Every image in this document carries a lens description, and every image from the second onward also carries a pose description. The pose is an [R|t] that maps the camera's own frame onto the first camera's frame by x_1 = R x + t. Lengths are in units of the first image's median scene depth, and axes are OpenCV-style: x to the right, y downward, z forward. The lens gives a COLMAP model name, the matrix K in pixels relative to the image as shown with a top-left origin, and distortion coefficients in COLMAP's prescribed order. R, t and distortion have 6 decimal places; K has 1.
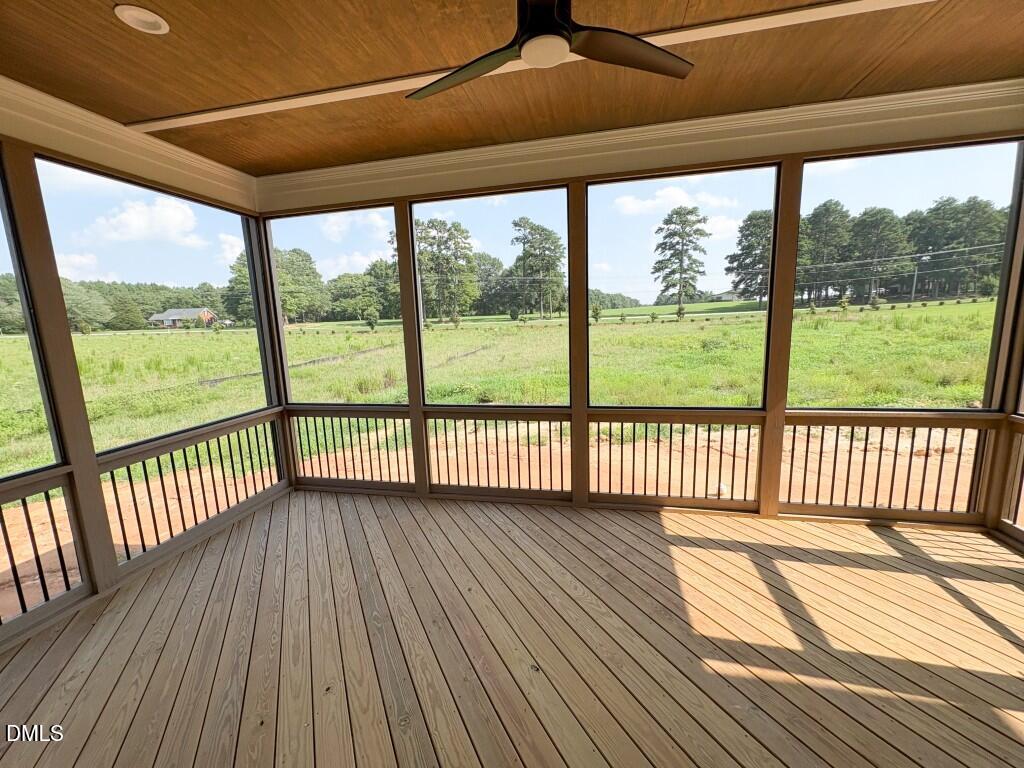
lens RADIAL K [[406.4, 0, 512.0], [0, 406.4, 384.0], [0, 0, 1]] dist [0.000100, 0.000177]
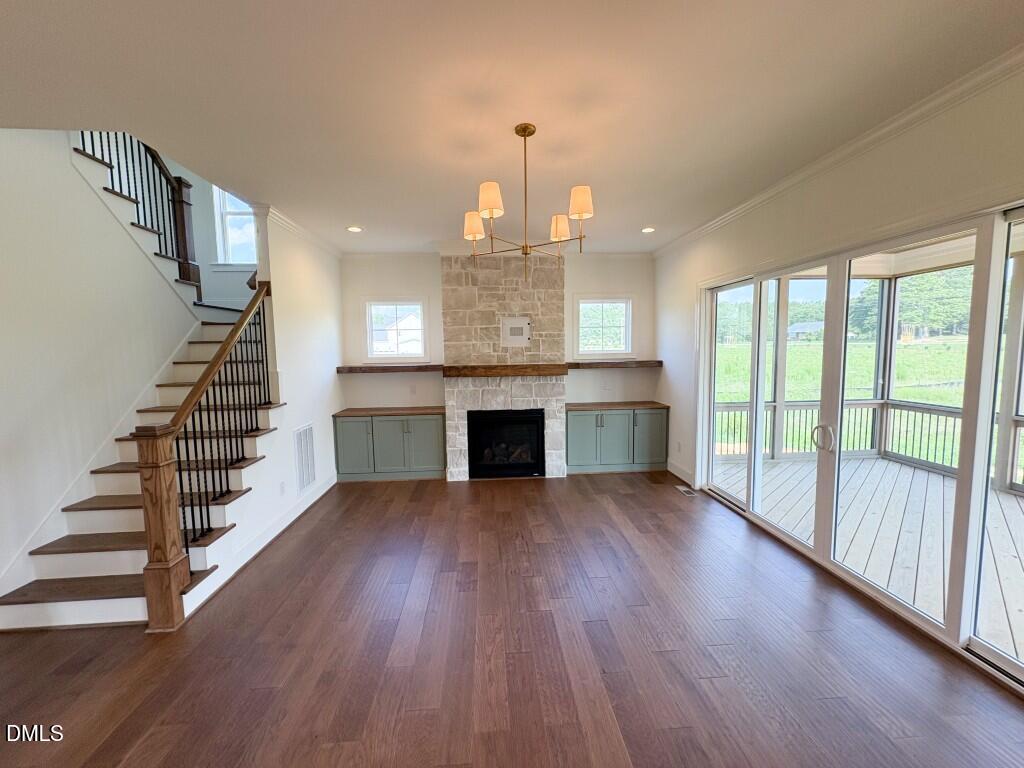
lens RADIAL K [[406.4, 0, 512.0], [0, 406.4, 384.0], [0, 0, 1]] dist [0.000100, 0.000177]
pose [[0.272772, 0.113496, -0.955361, 0.472890], [-0.141539, 0.986946, 0.076836, 0.073995], [0.951610, 0.114263, 0.285275, -0.720108]]
